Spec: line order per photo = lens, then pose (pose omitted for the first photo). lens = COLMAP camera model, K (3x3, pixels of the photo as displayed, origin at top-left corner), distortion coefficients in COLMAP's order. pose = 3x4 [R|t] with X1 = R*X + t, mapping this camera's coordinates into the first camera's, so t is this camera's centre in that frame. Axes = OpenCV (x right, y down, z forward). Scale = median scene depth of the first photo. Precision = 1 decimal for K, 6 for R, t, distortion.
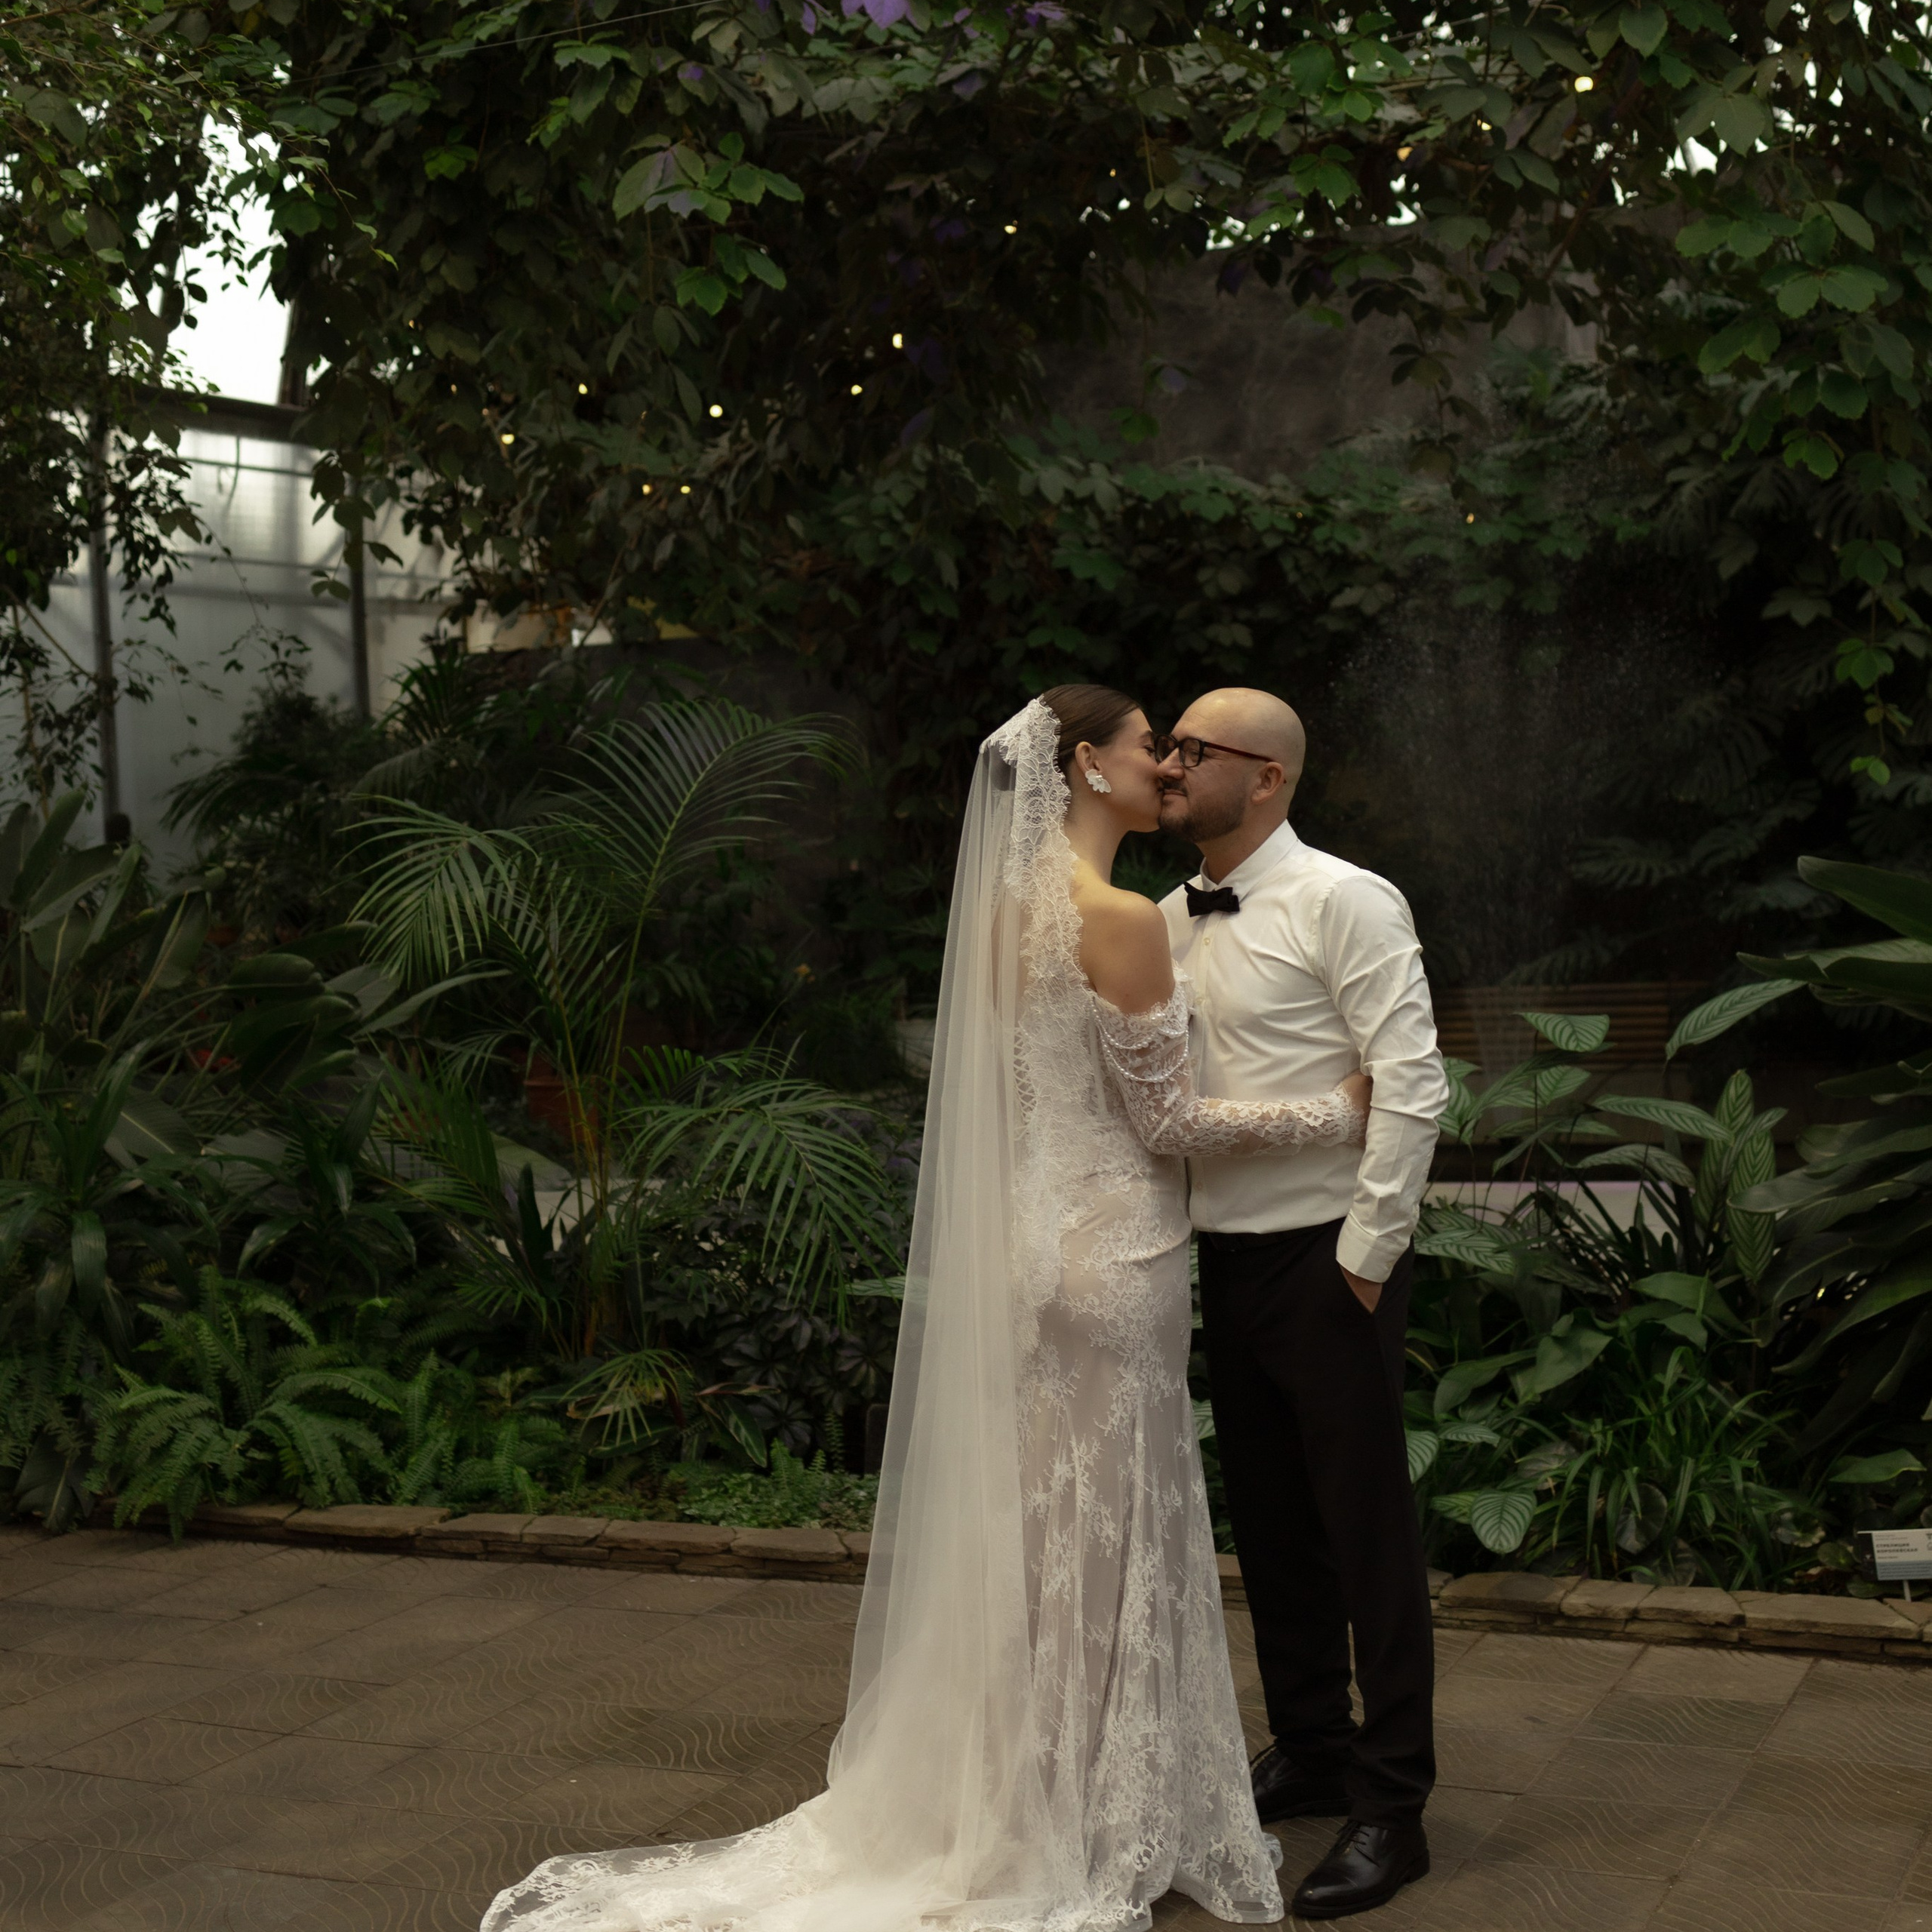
lens RADIAL K [[2826.4, 0, 954.3], [0, 2826.4, 1012.4], [0, 0, 1]] dist [0.010853, 0.058335]
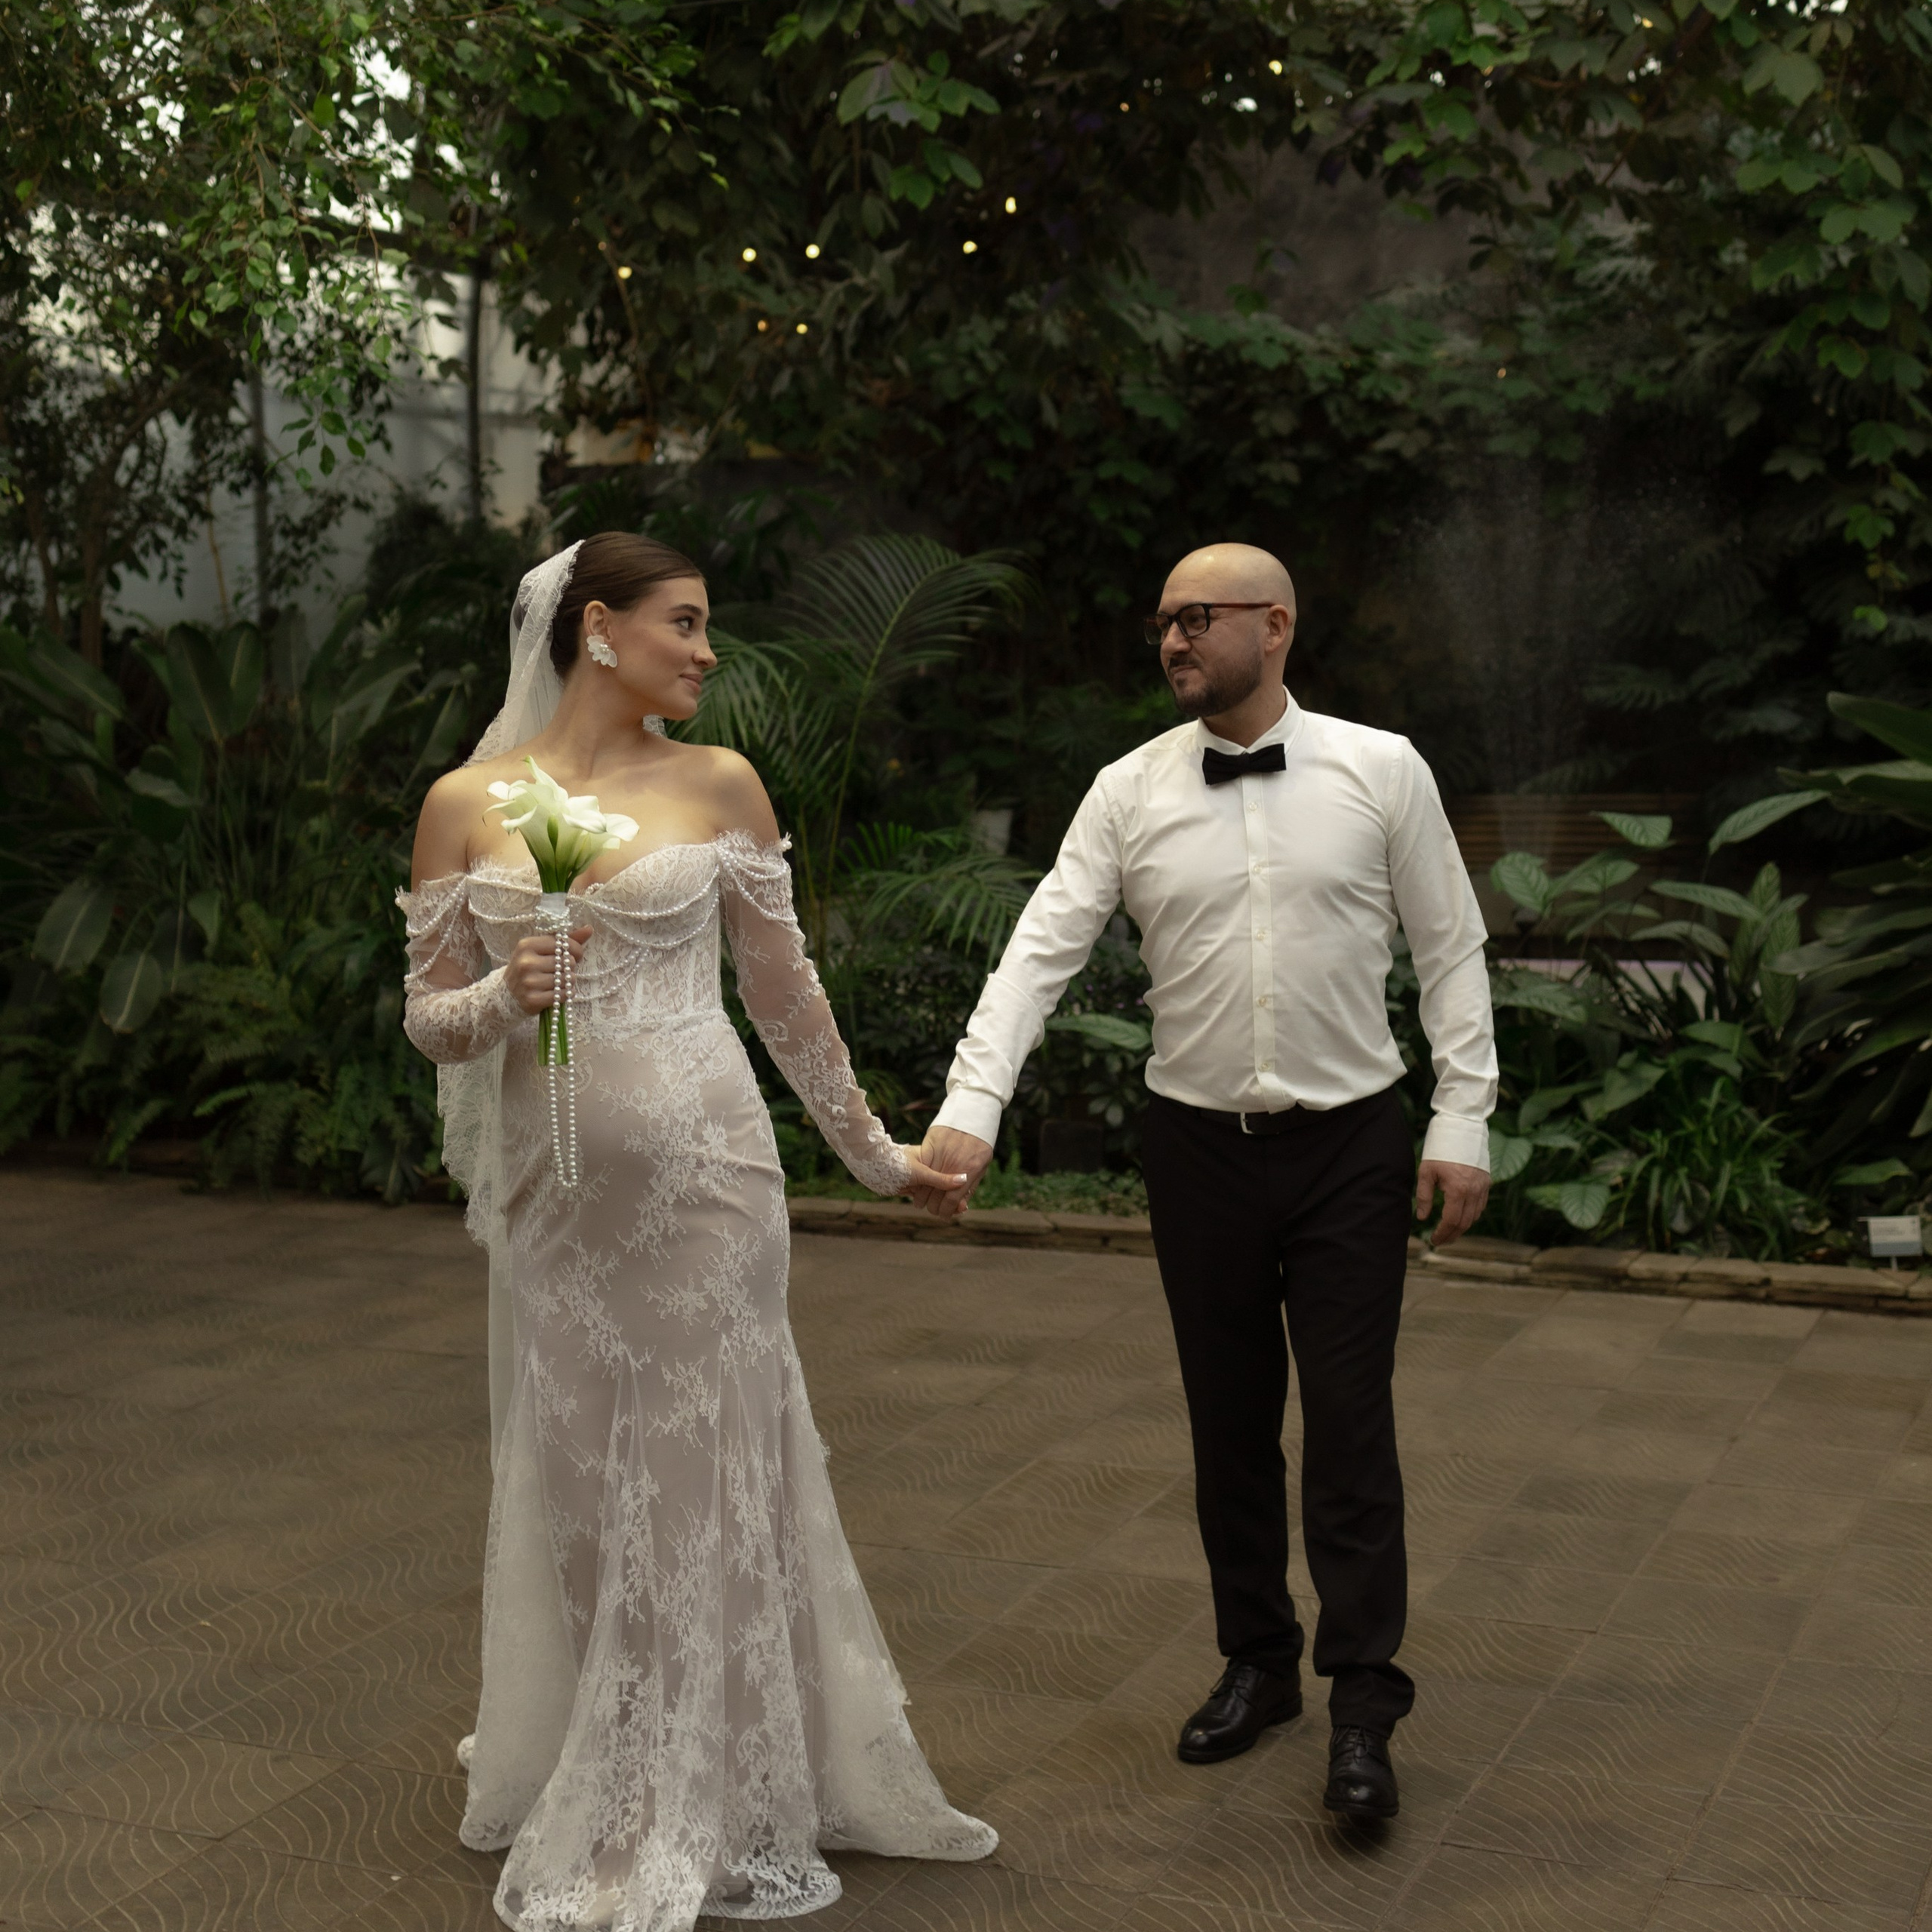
lens RADIAL K [[2713.2, 0, 979.9], [0, 2713.2, 959.2], [0, 0, 1]] dist [0.037603, 0.005585]
pose [[0.999541, 0.024290, 0.018122, -0.081980], [-0.025244, 0.998198, 0.054438, 0.005651], [-0.016767, -0.054870, 0.998353, -0.174731]]
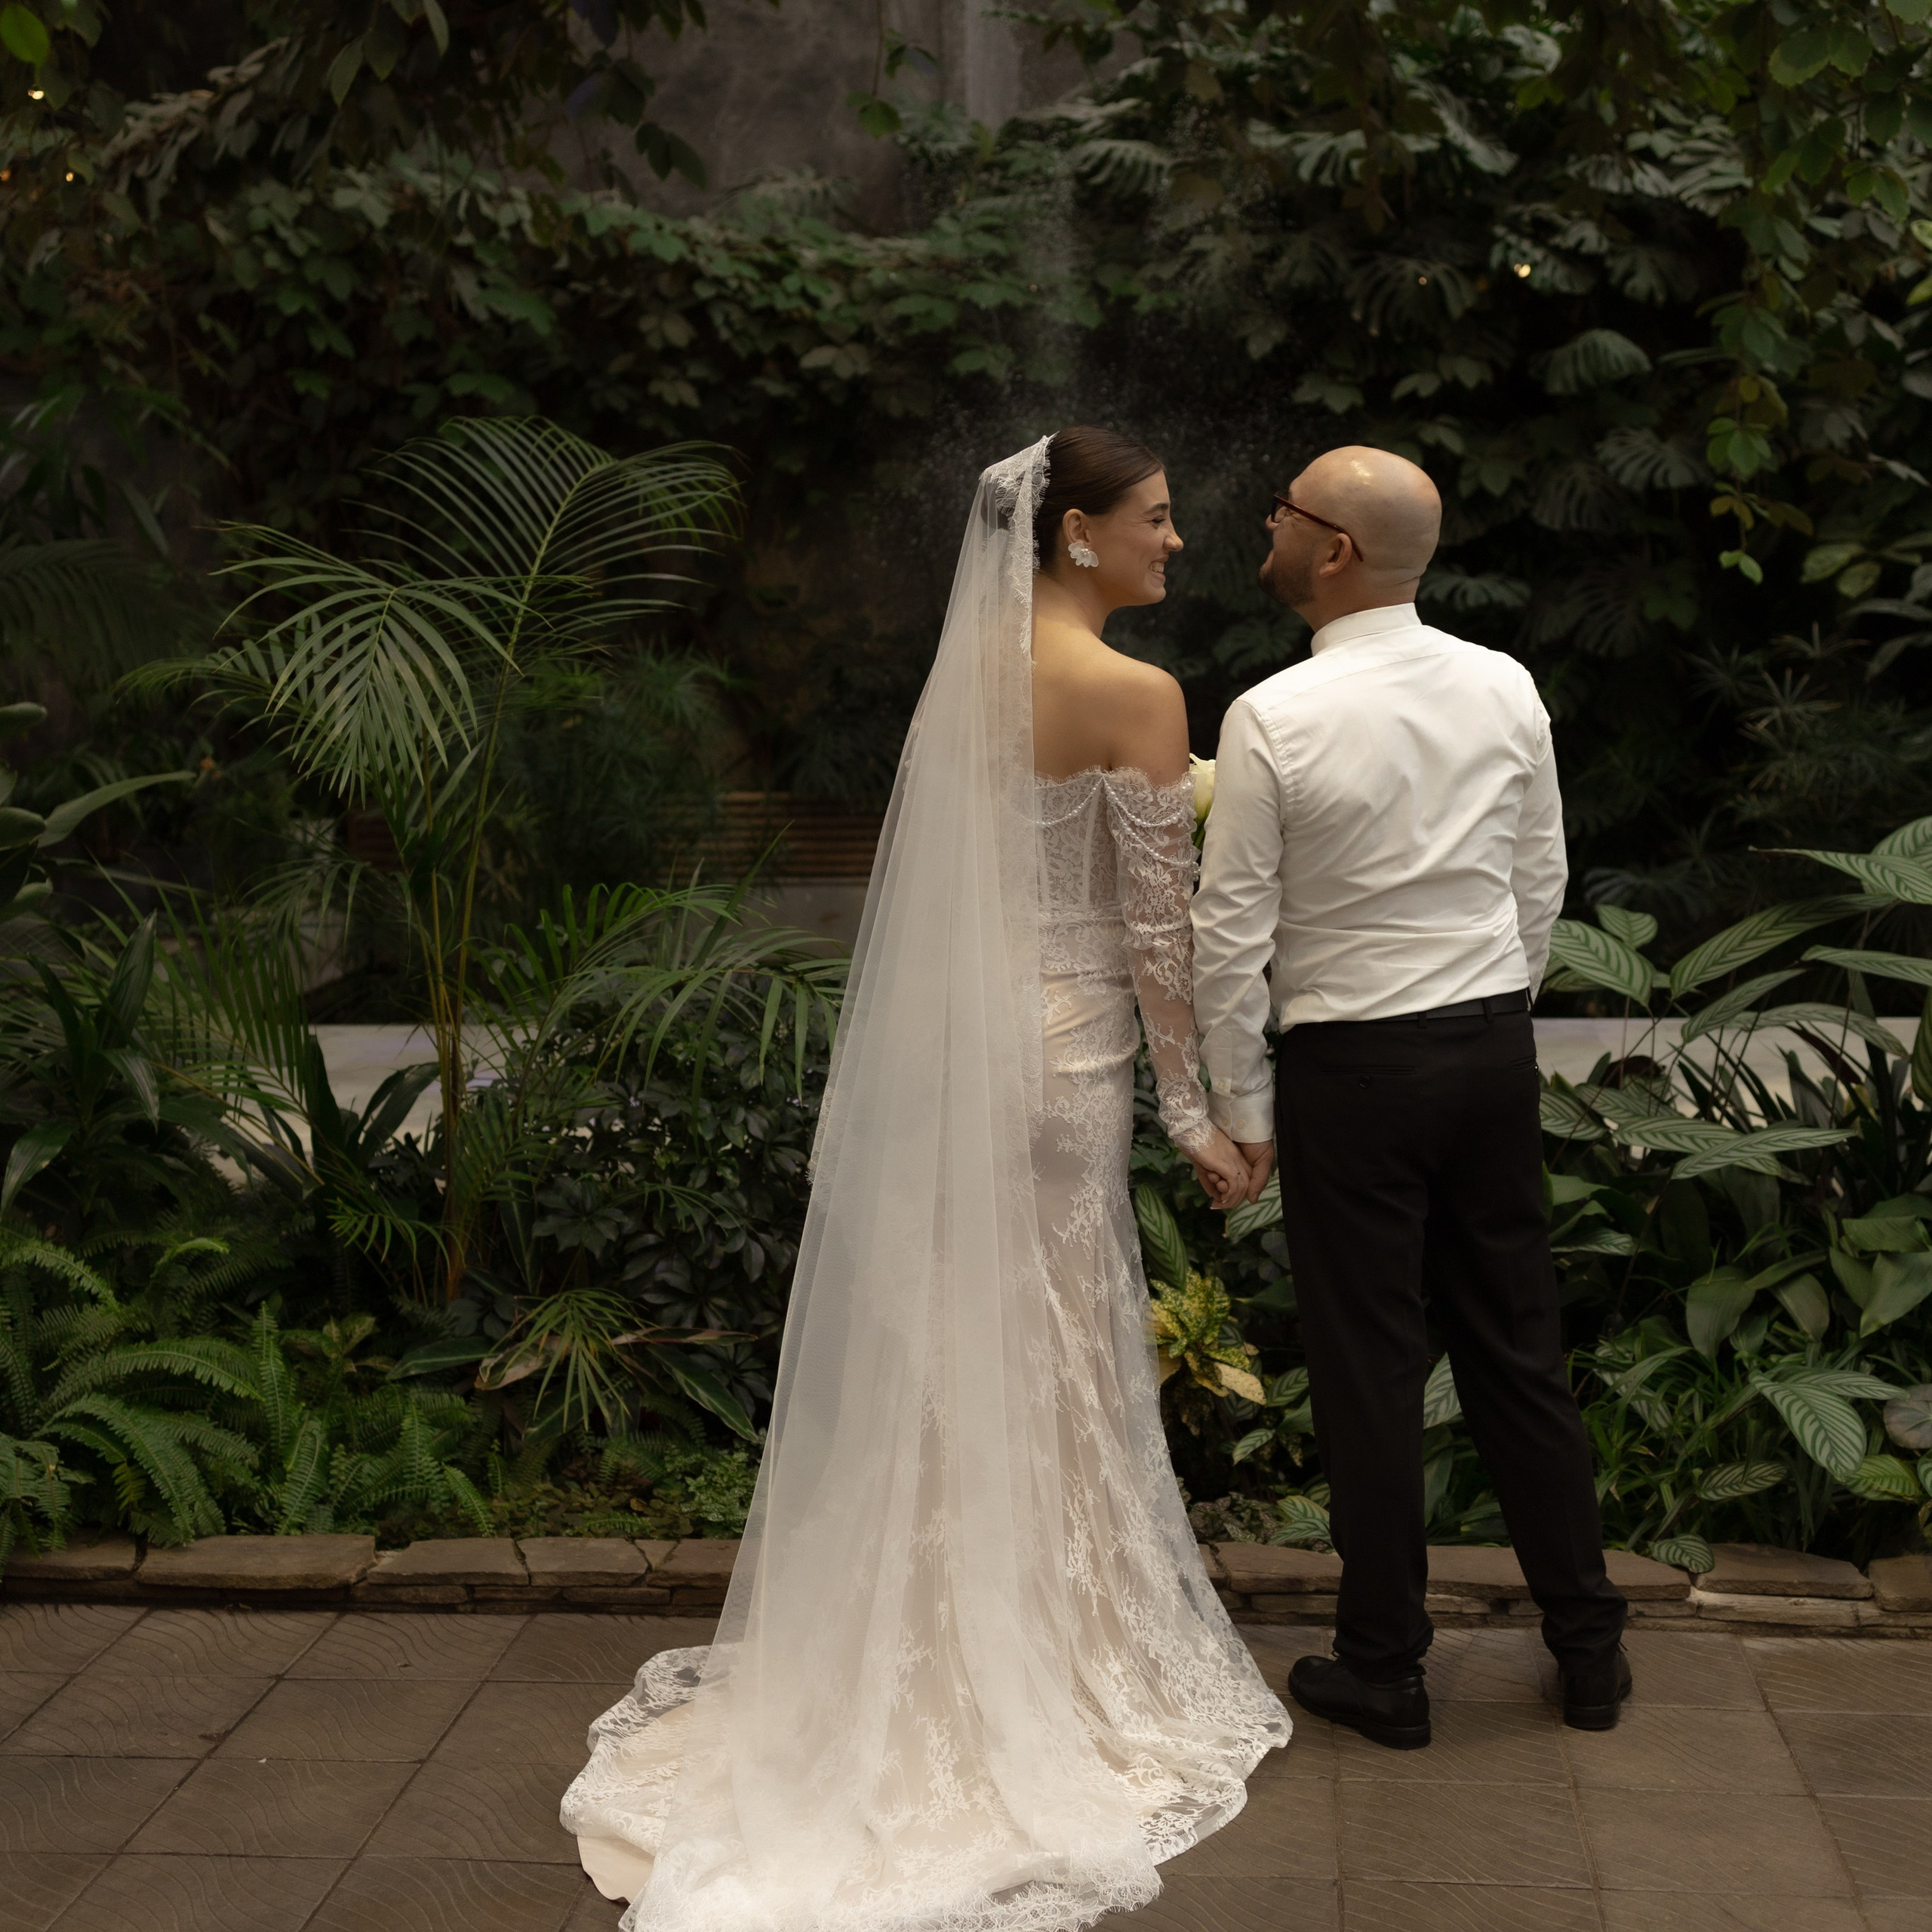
lens RADIAL K [[2788.8, 0, 954.7], [0, 2788.8, 1009.1], [0, 0, 1]] dist [0.065807, -0.207020]
pose [[0.947511, -0.017136, 0.319263, -0.247138], [-0.006583, 0.997305, 0.073066, -0.009532], [-0.319655, -0.071333, 0.944845, 0.276362]]
